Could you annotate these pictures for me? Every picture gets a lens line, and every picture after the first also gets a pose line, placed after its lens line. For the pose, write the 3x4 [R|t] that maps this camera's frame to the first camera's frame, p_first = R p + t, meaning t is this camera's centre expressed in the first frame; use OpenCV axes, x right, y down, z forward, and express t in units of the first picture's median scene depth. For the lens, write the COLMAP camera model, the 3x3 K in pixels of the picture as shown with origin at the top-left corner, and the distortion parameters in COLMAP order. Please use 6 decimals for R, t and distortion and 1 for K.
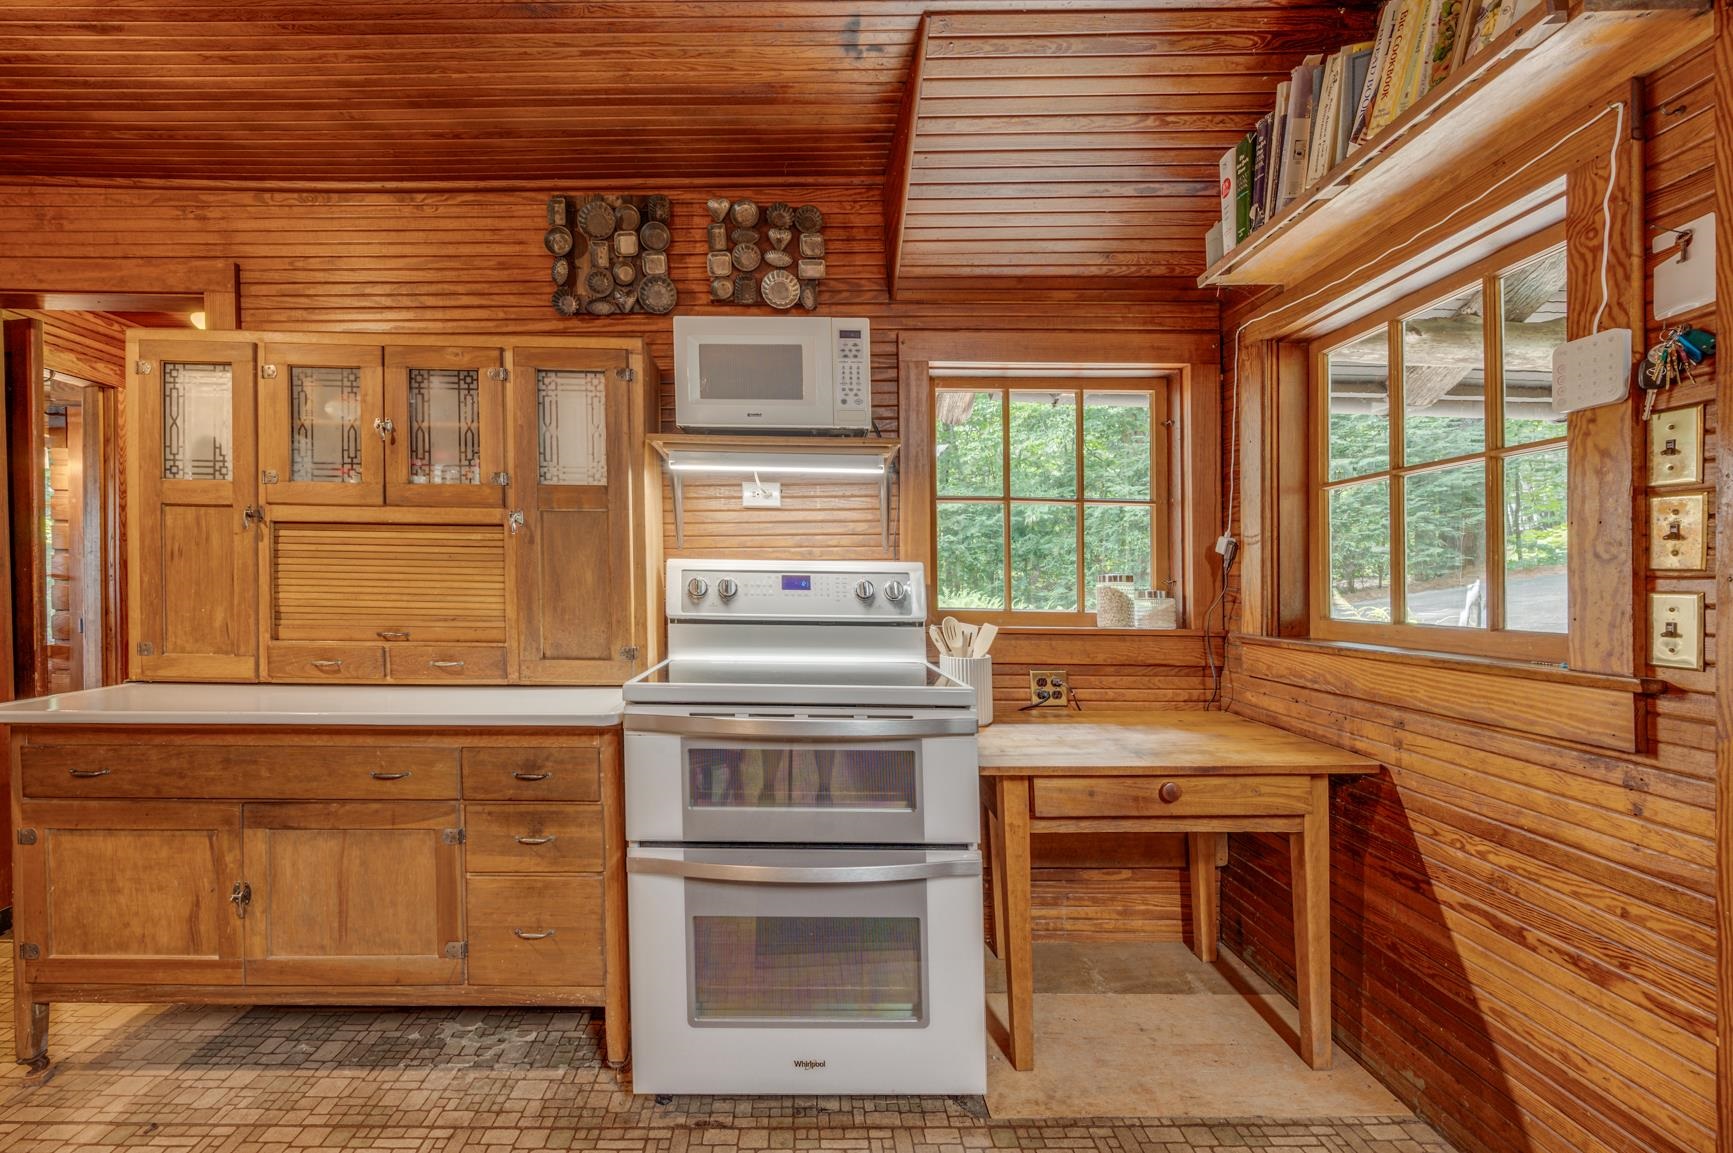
lens RADIAL K [[698.7, 0, 818.0], [0, 698.7, 593.5], [0, 0, 1]] dist [-0.002932, 0.000080]
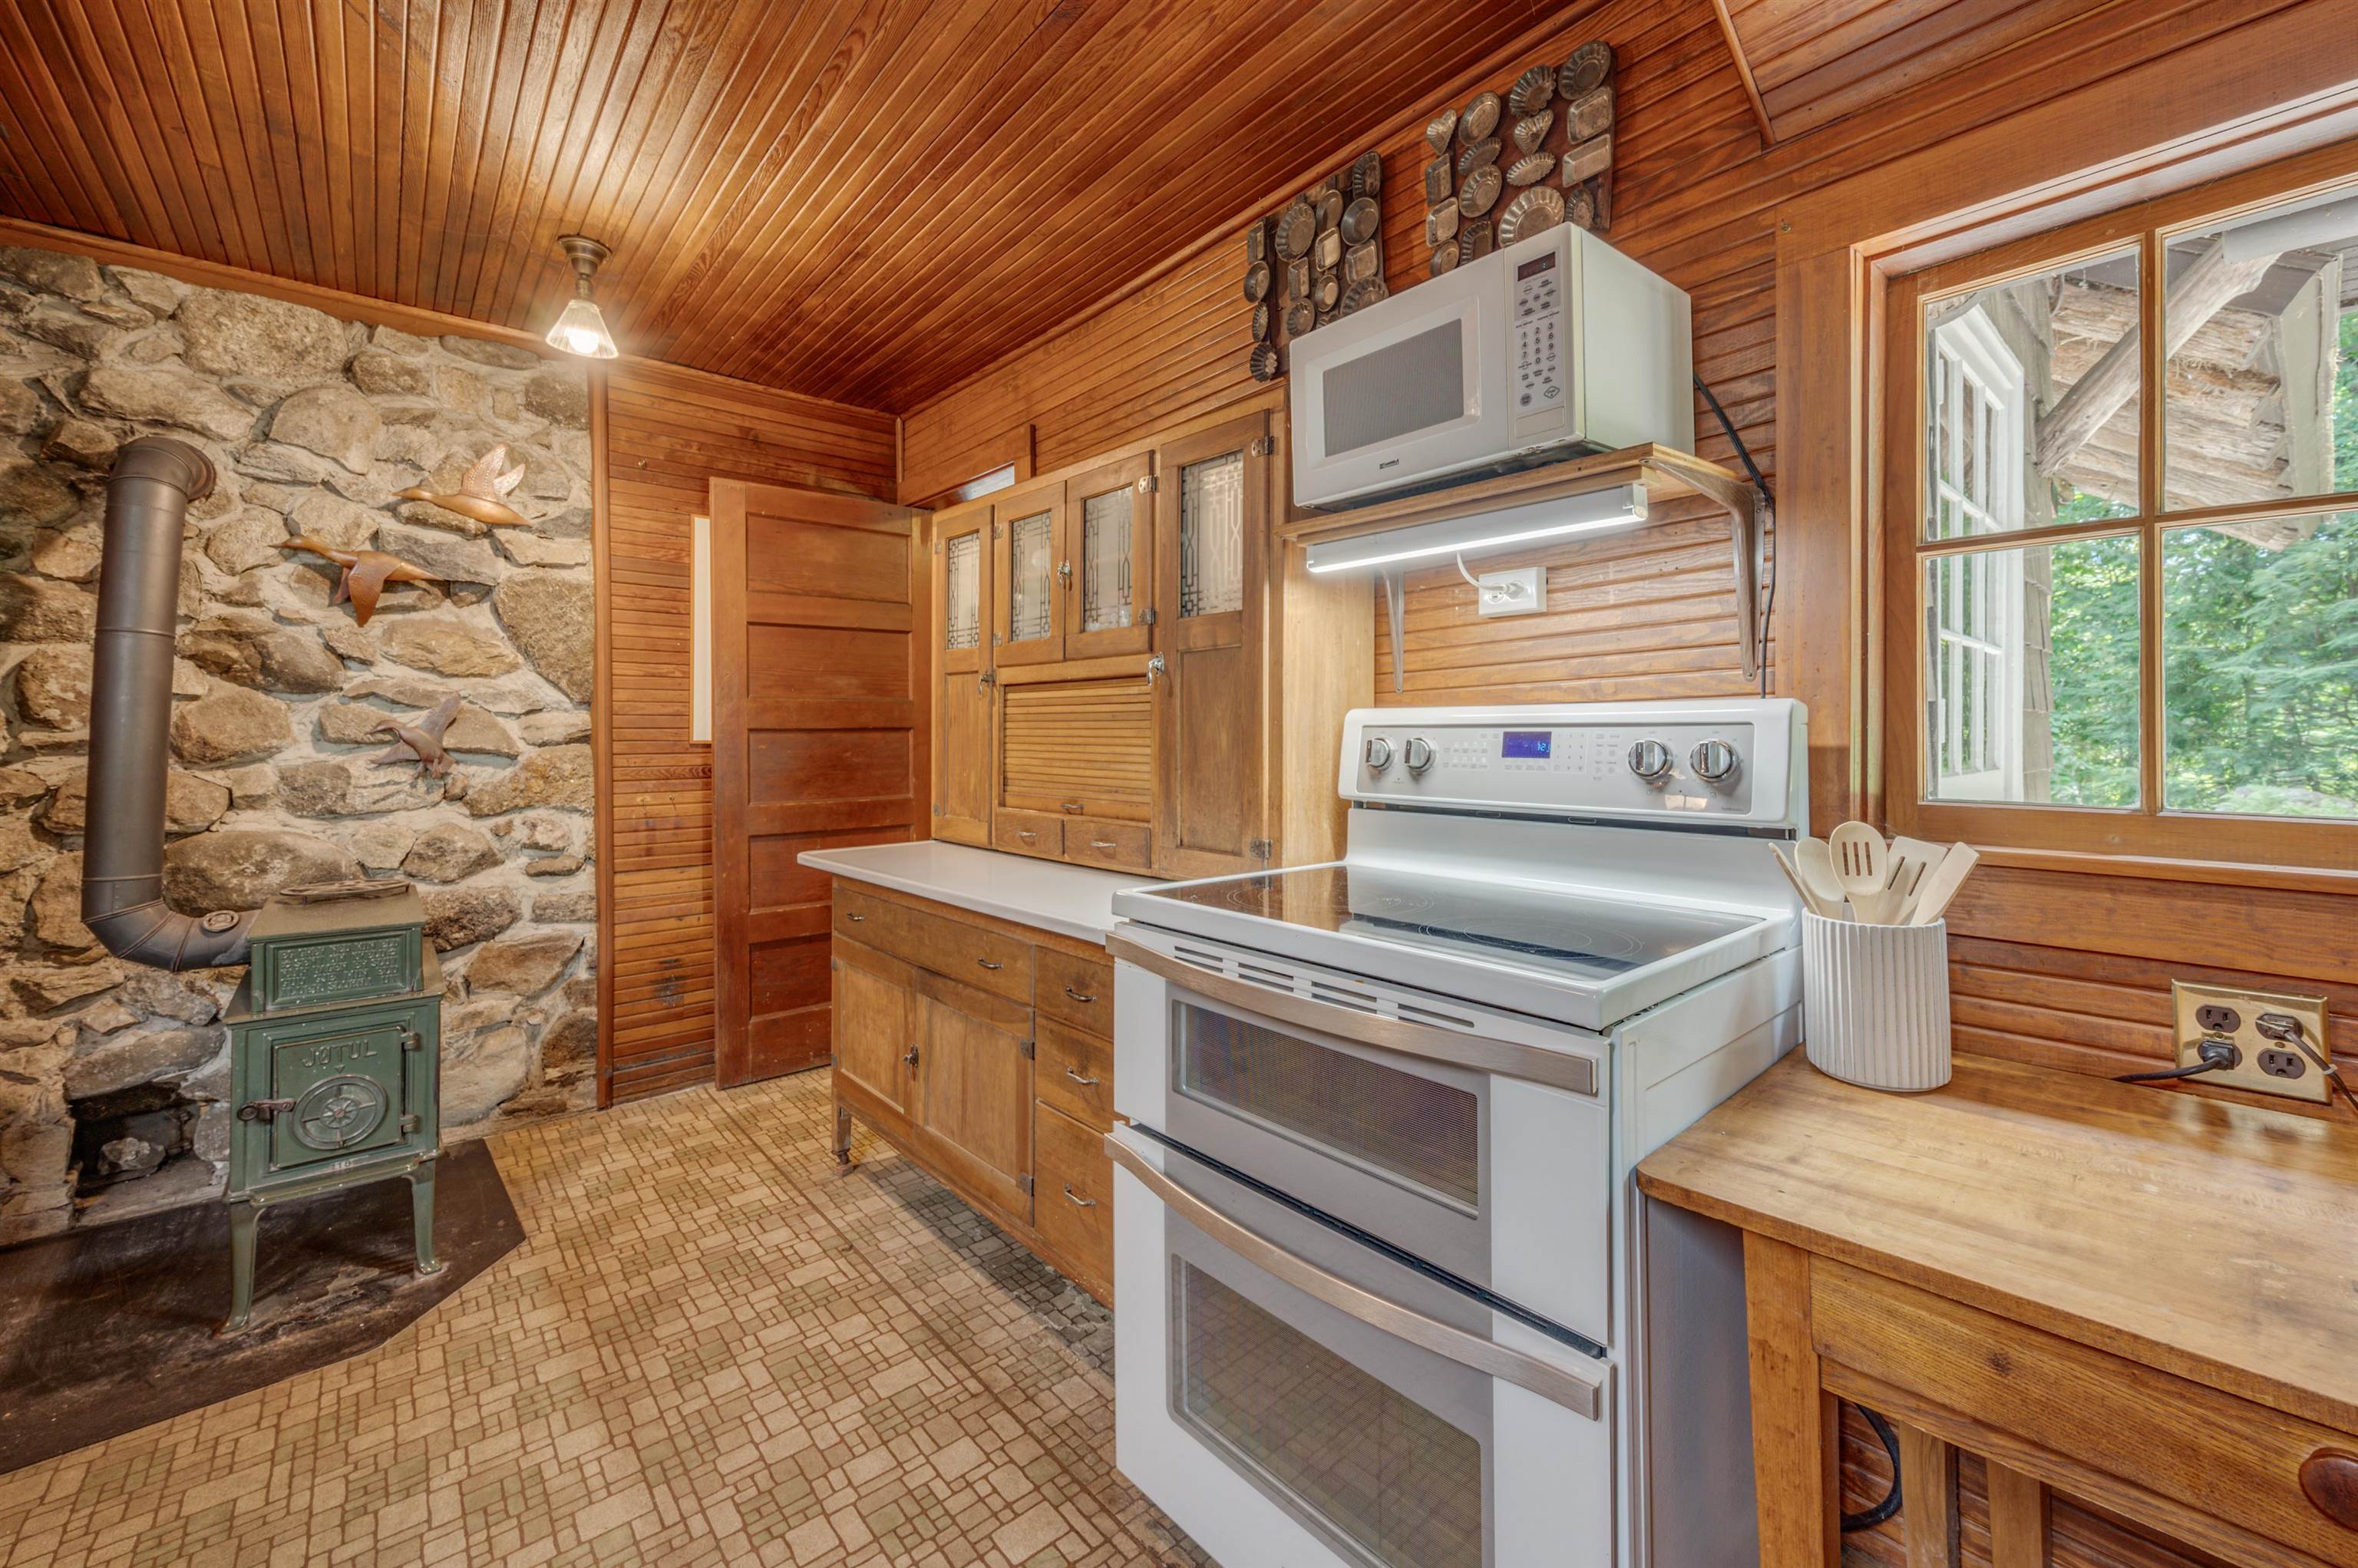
lens RADIAL K [[950.6, 0, 1179.0], [0, 950.6, 760.6], [0, 0, 1]] dist [-0.002932, 0.000080]
pose [[0.656052, 0.007614, -0.754677, 0.379959], [-0.001155, 0.999958, 0.009085, -0.010085], [0.754714, -0.005088, 0.656034, 0.314469]]
